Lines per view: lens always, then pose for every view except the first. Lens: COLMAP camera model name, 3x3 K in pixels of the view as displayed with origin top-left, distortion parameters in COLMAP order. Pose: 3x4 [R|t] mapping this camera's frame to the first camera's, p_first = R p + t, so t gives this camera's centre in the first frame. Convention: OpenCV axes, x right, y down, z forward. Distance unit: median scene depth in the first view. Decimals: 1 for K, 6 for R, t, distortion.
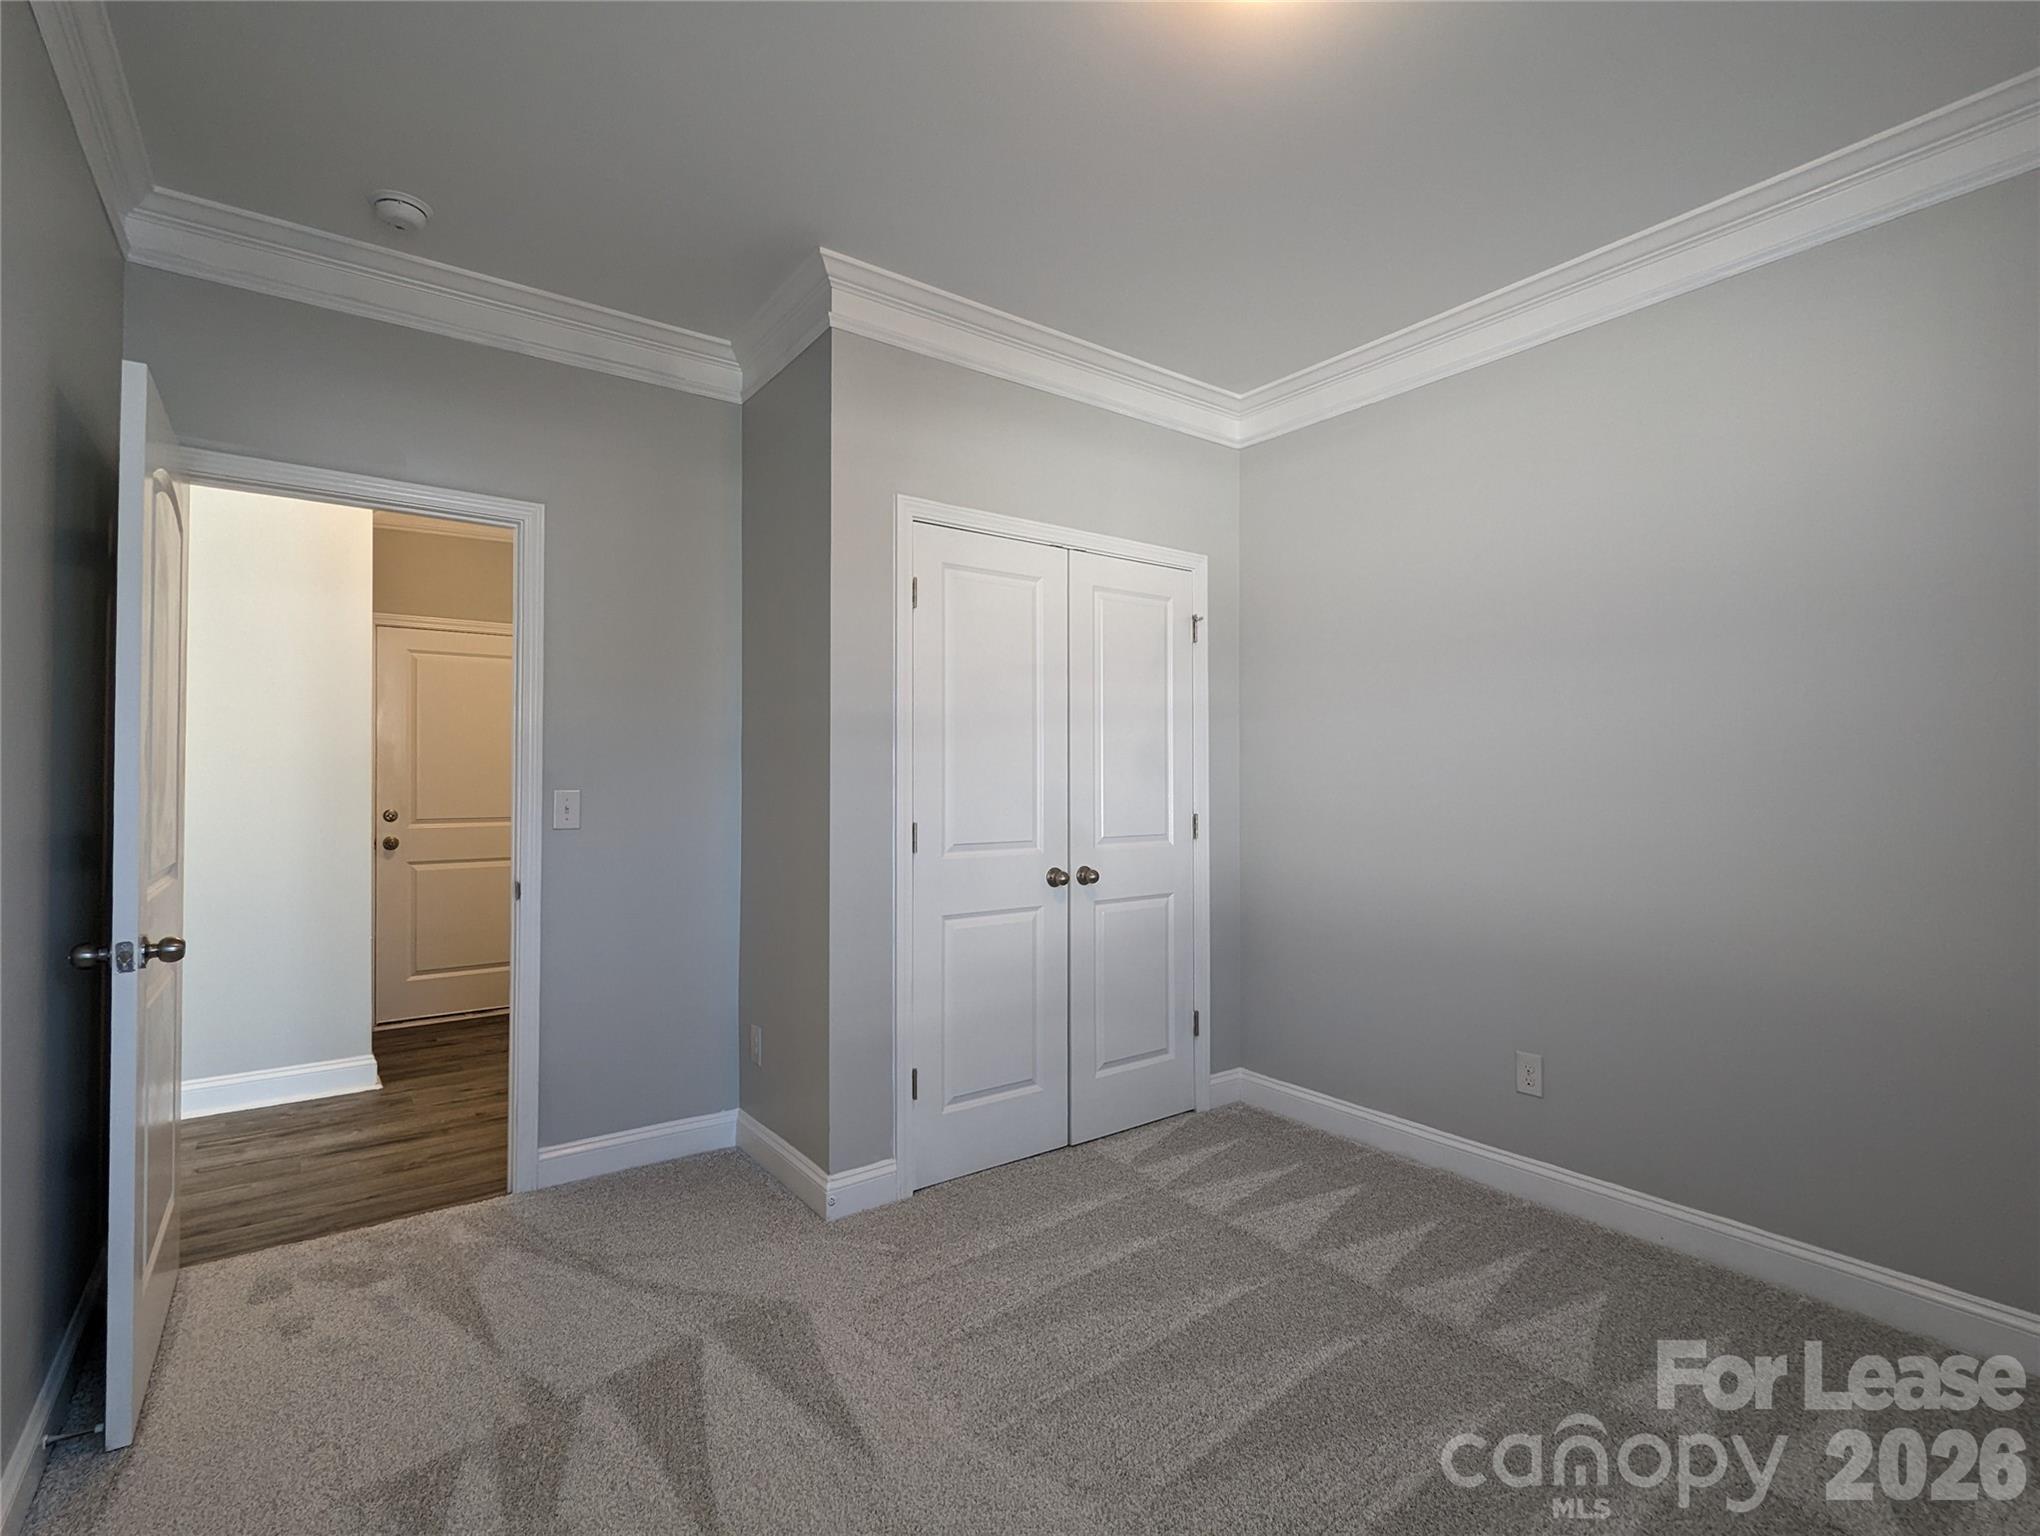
lens RADIAL K [[970.5, 0, 1032.7], [0, 970.5, 775.9], [0, 0, 1]] dist [-0.005693, 0.004763]
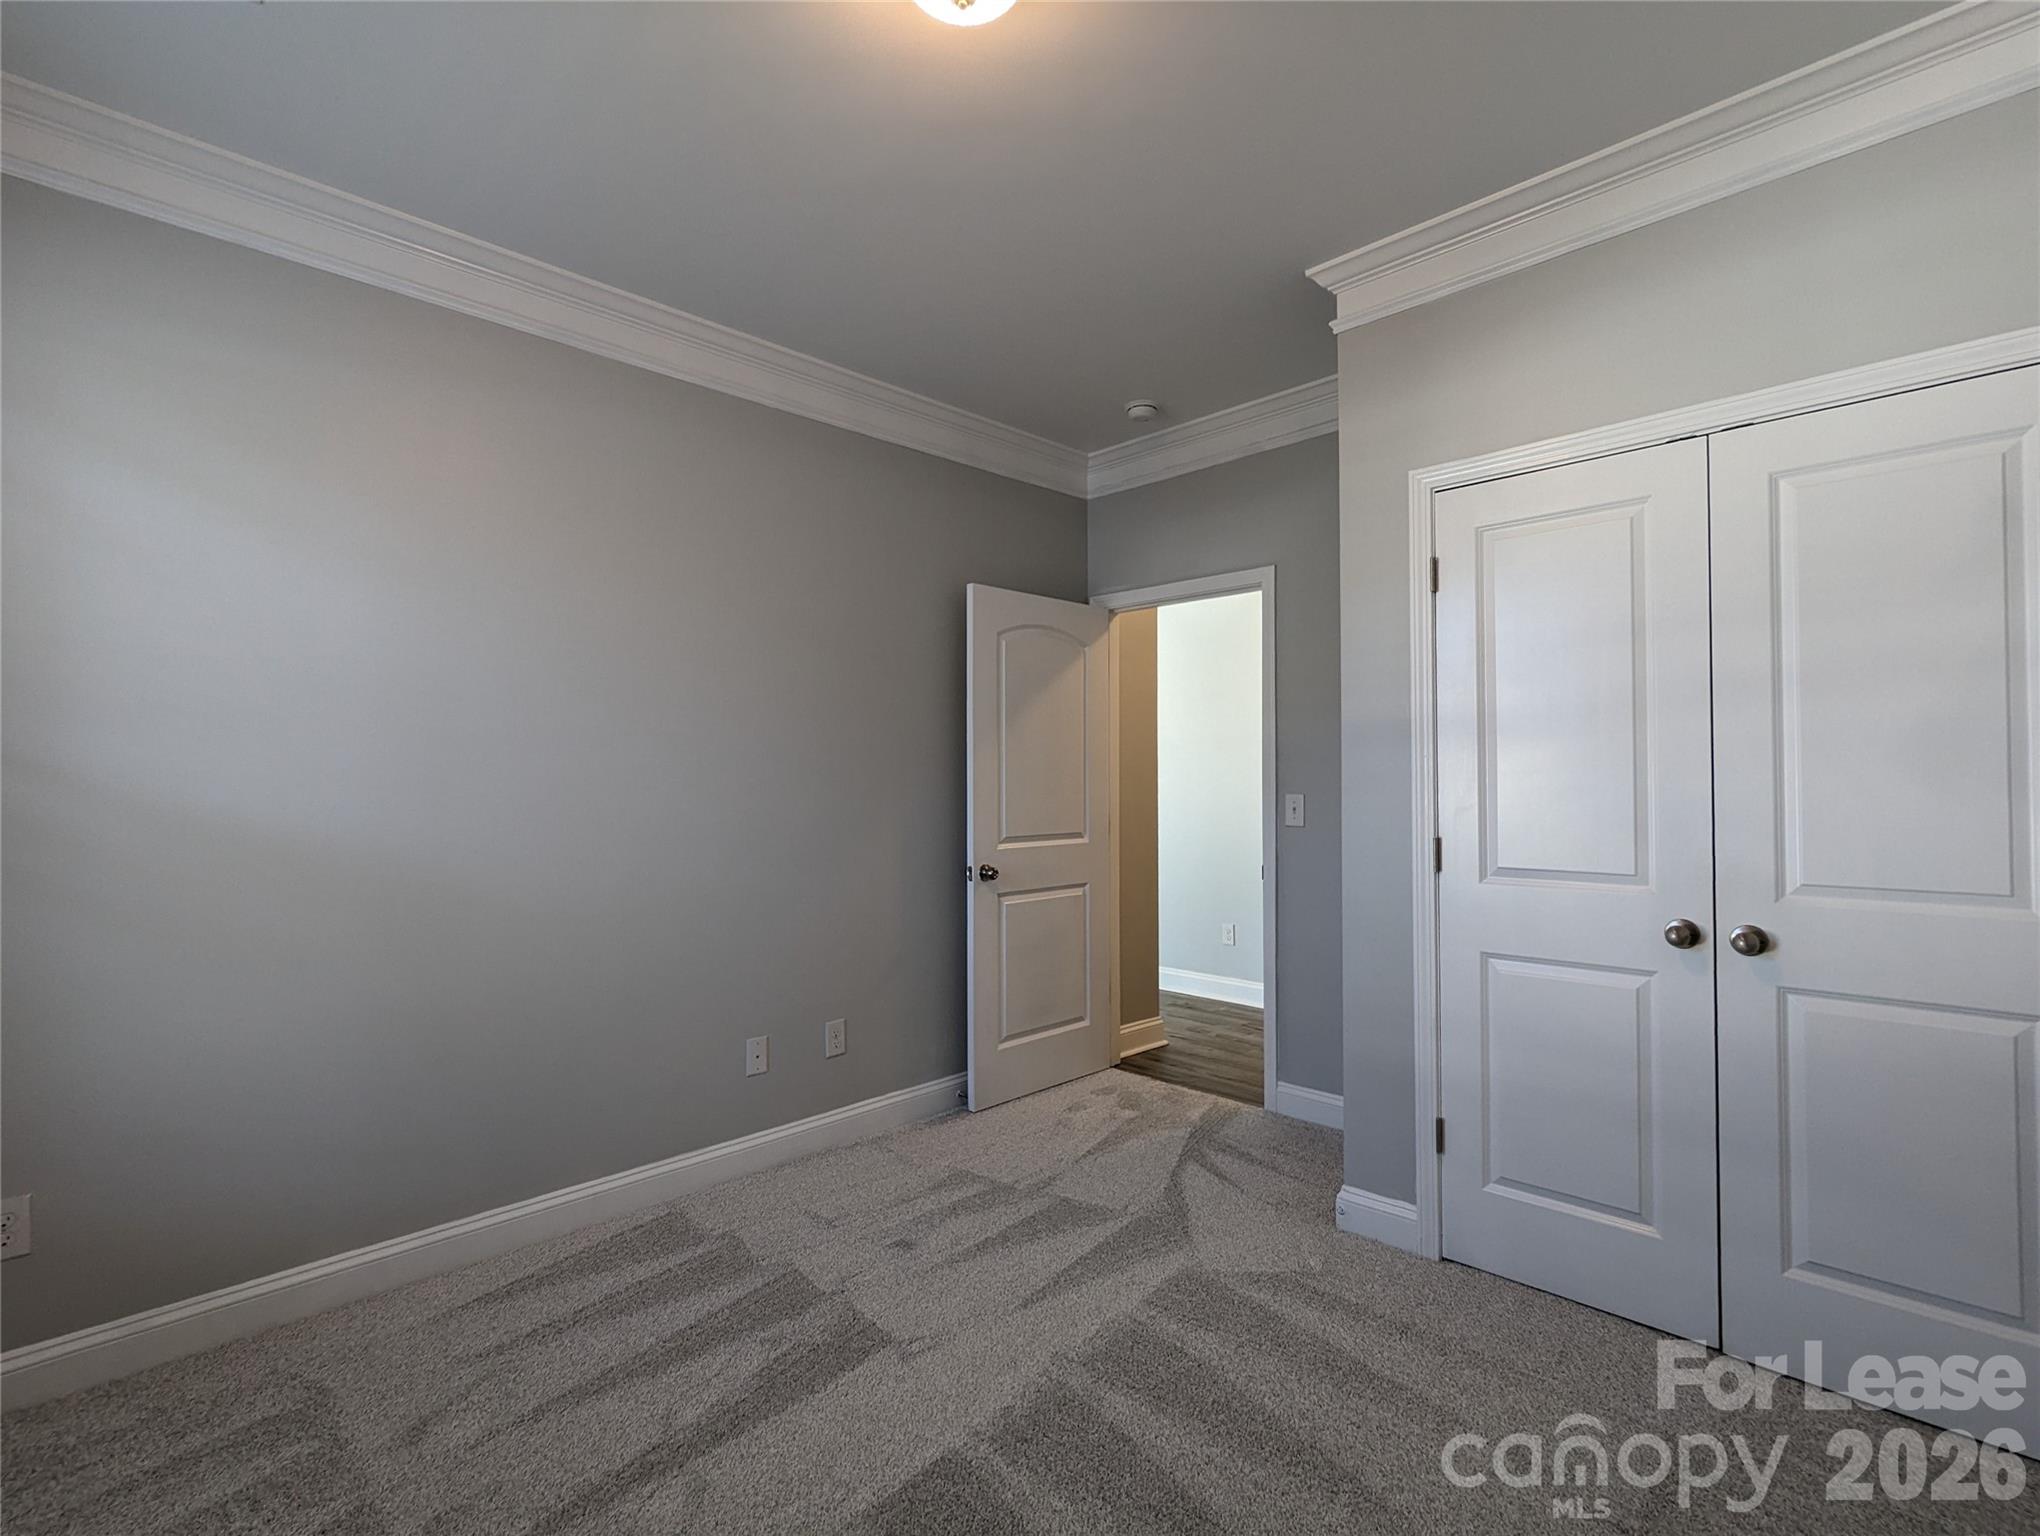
lens RADIAL K [[970.5, 0, 1037.7], [0, 970.5, 778.2], [0, 0, 1]] dist [-0.005693, 0.004763]
pose [[0.154589, -0.004419, -0.987969, 0.706139], [0.005907, 0.999976, -0.003548, -0.003628], [0.987961, -0.005287, 0.154611, 0.520871]]
